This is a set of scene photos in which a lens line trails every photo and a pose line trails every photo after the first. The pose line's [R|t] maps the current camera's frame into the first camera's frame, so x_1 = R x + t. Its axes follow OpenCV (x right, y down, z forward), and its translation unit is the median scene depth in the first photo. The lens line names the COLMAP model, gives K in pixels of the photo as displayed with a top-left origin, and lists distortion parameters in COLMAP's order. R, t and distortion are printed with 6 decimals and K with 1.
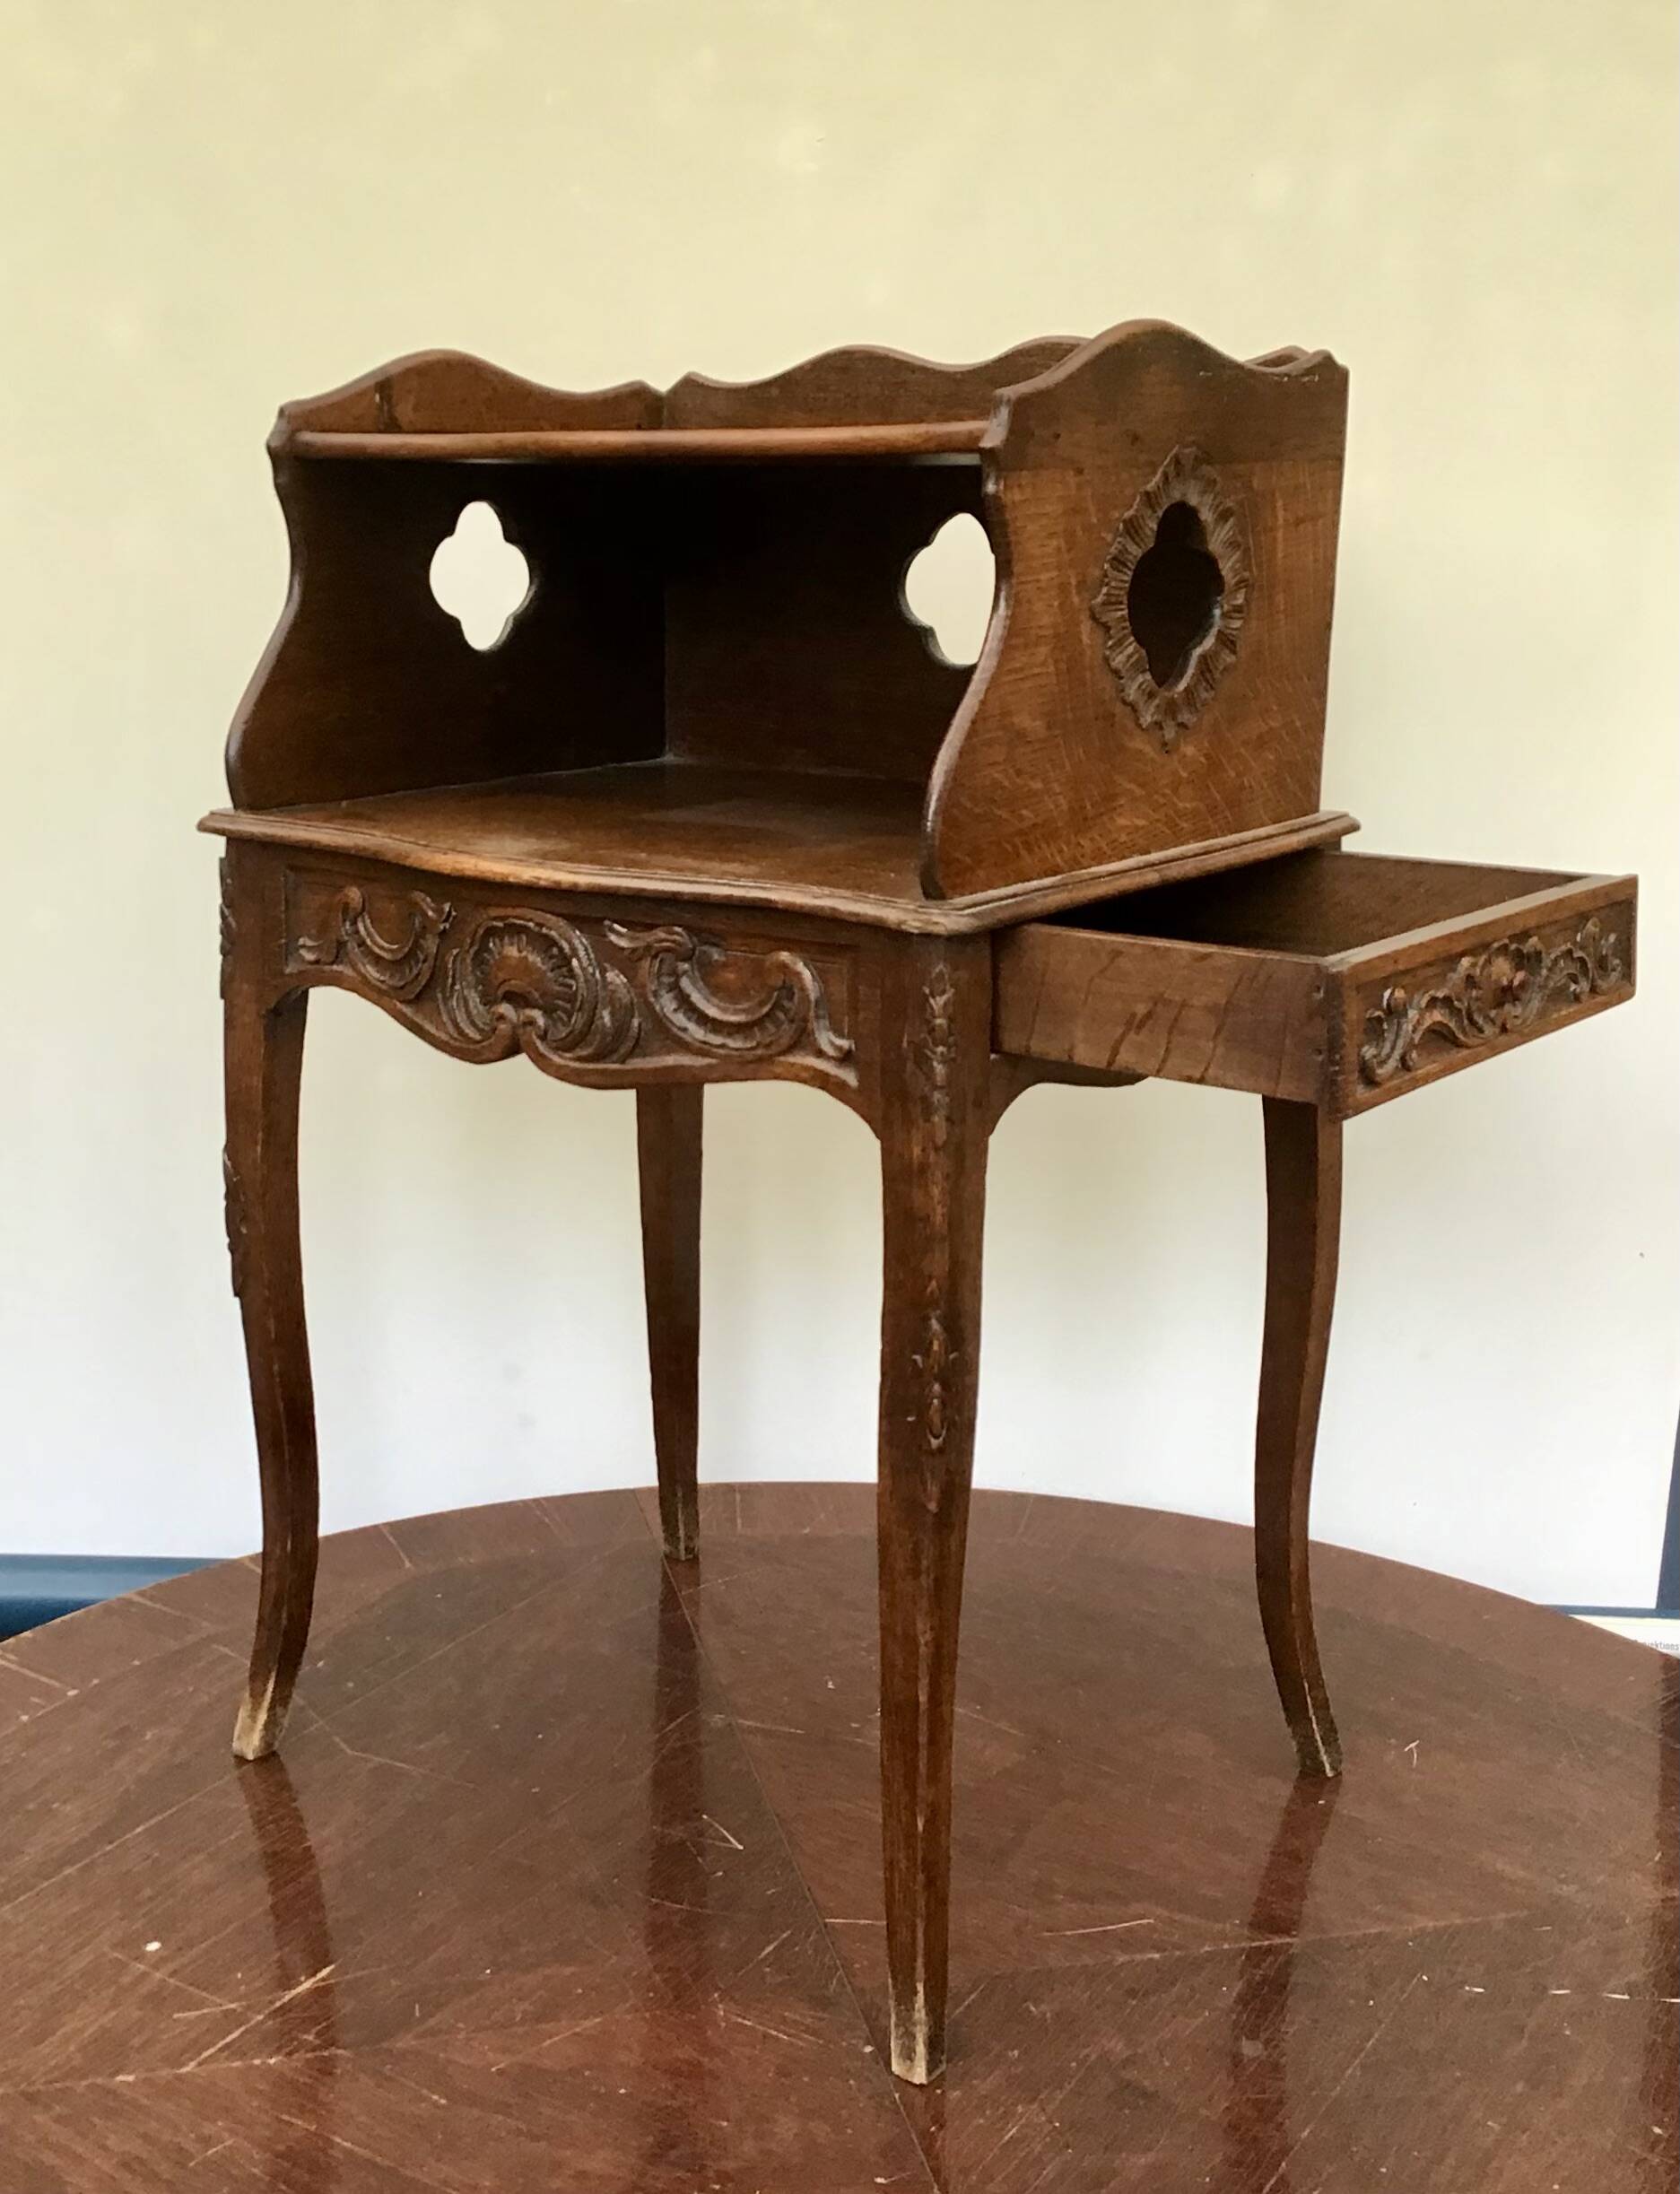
lens RADIAL K [[2544.6, 0, 726.5], [0, 2544.6, 1099.7], [0, 0, 1]] dist [0.094260, 0.026417]
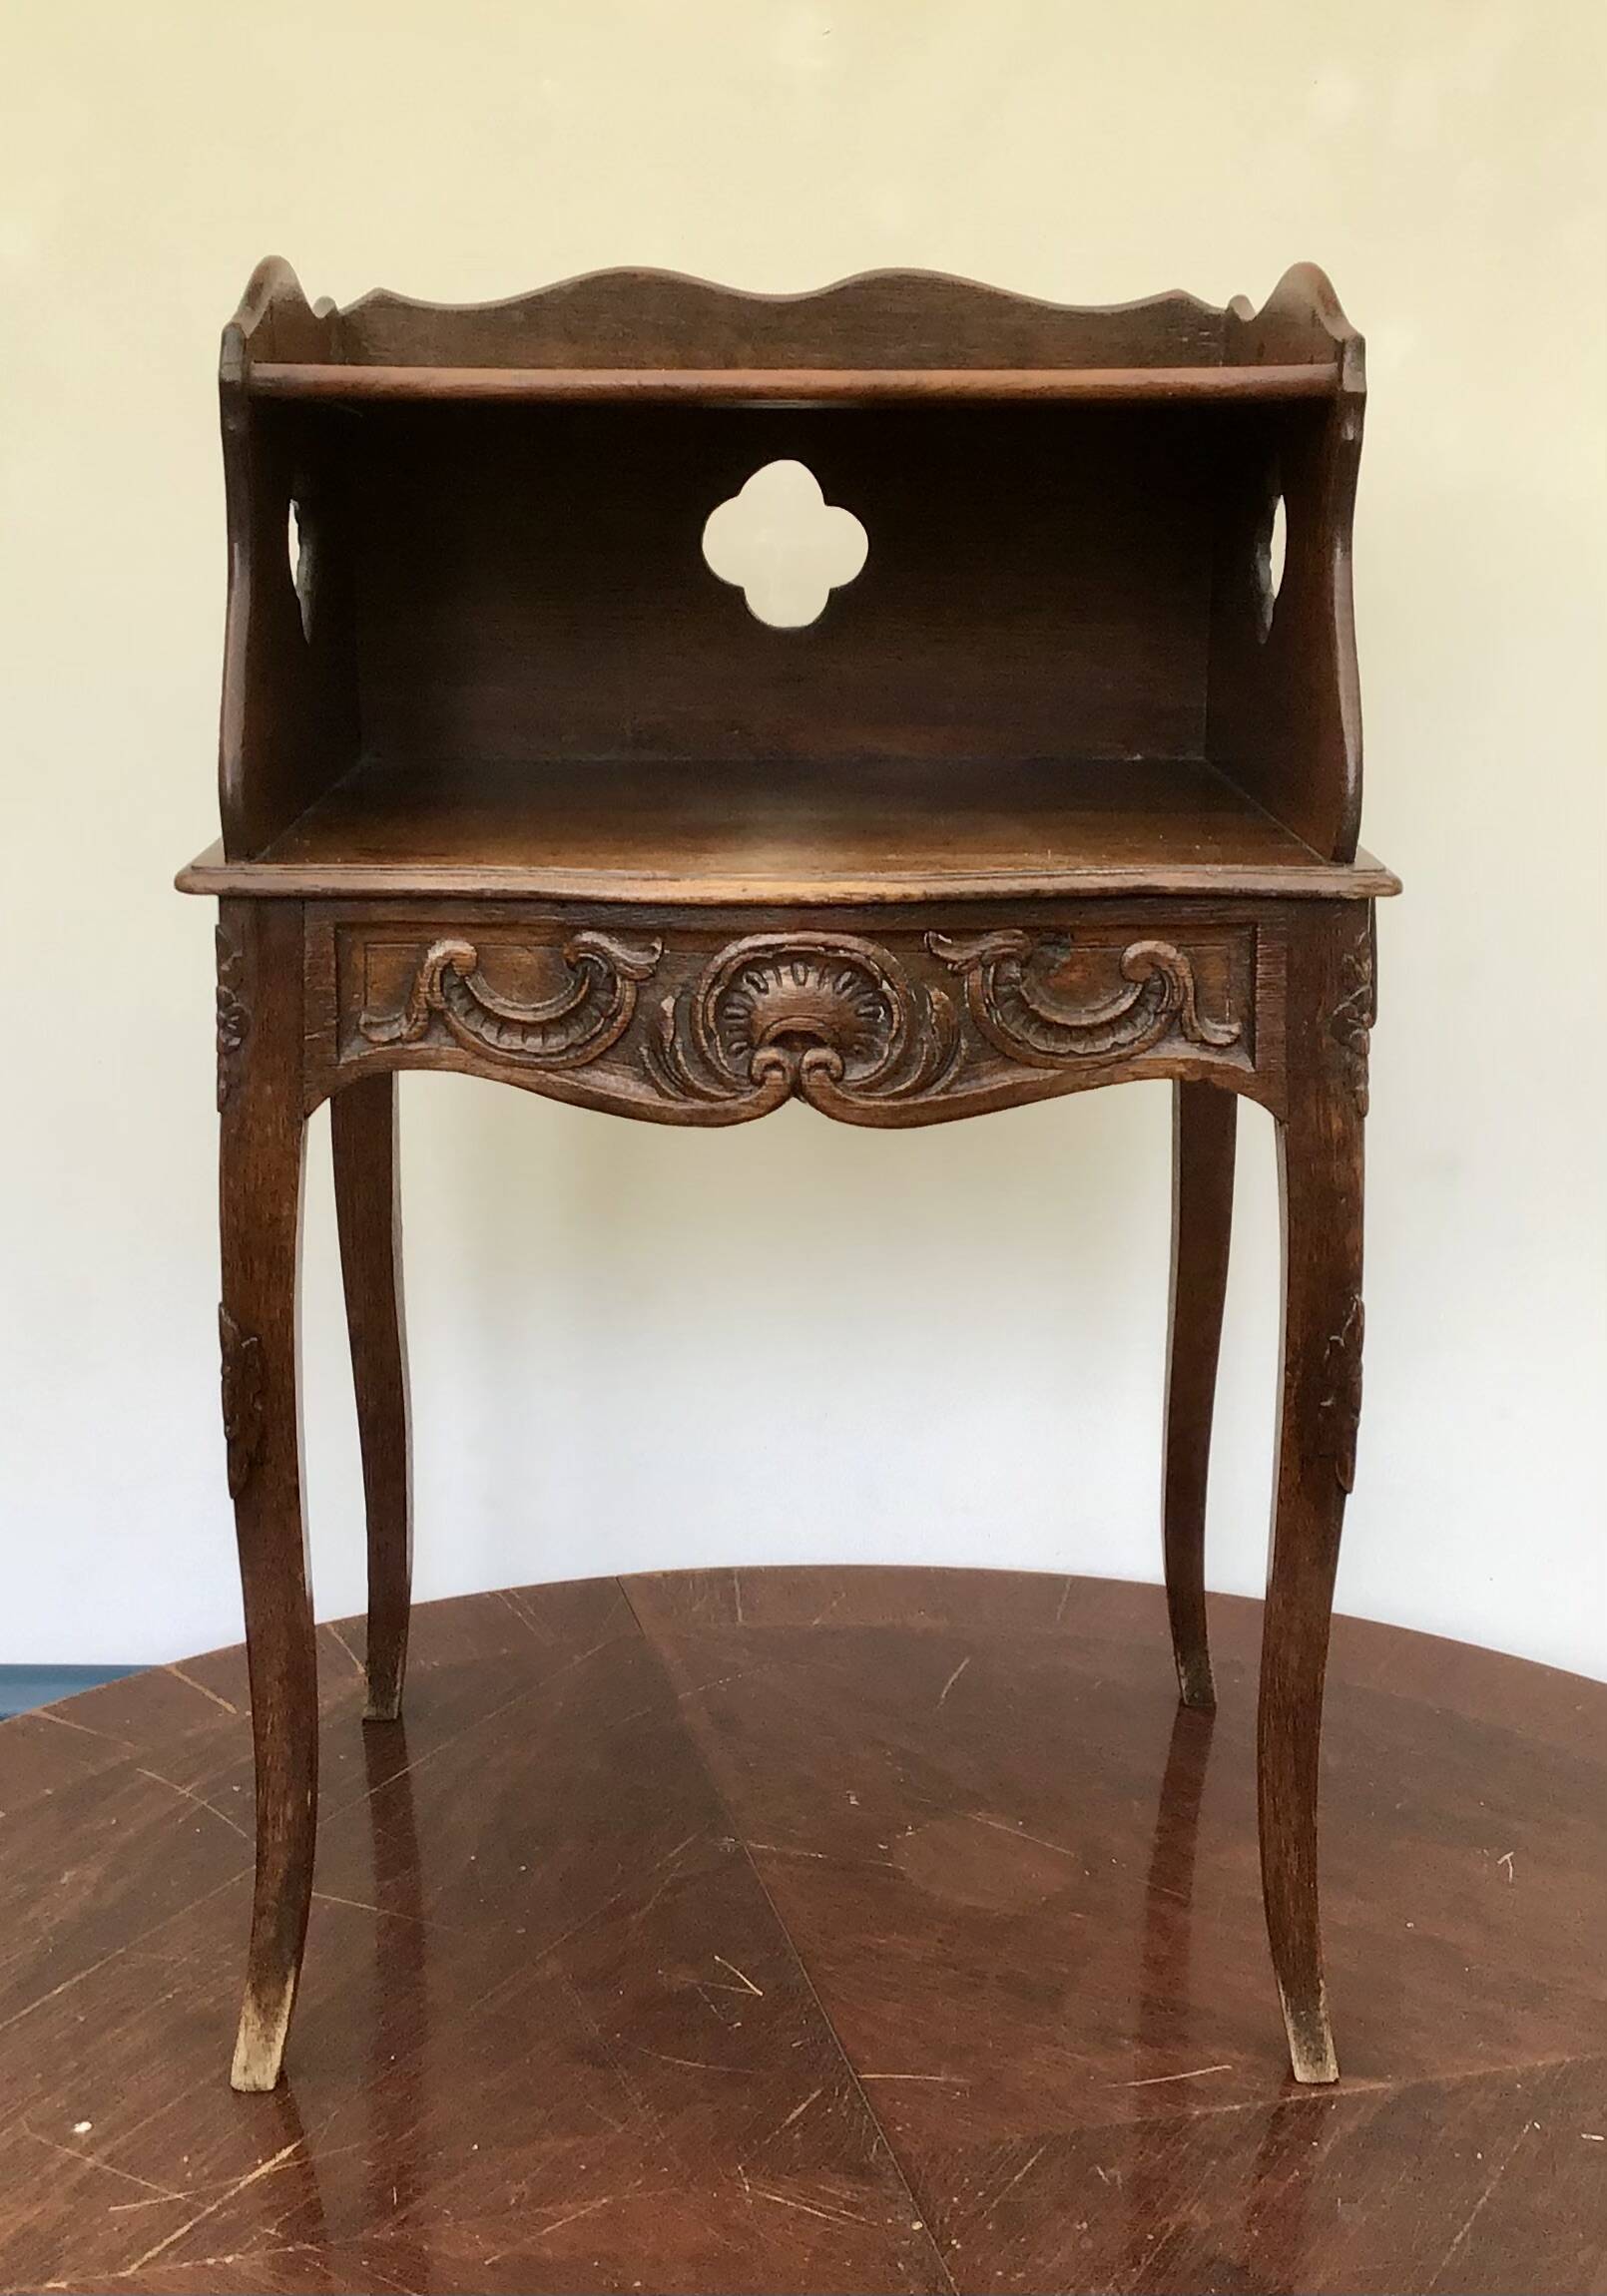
lens RADIAL K [[2850.2, 0, 852.9], [0, 2850.2, 1140.0], [0, 0, 1]] dist [0.074404, -0.011608]
pose [[0.755568, -0.160889, 0.635005, -0.673220], [0.151155, 0.986030, 0.069973, -0.069748], [-0.637392, 0.043115, 0.769332, 0.256582]]
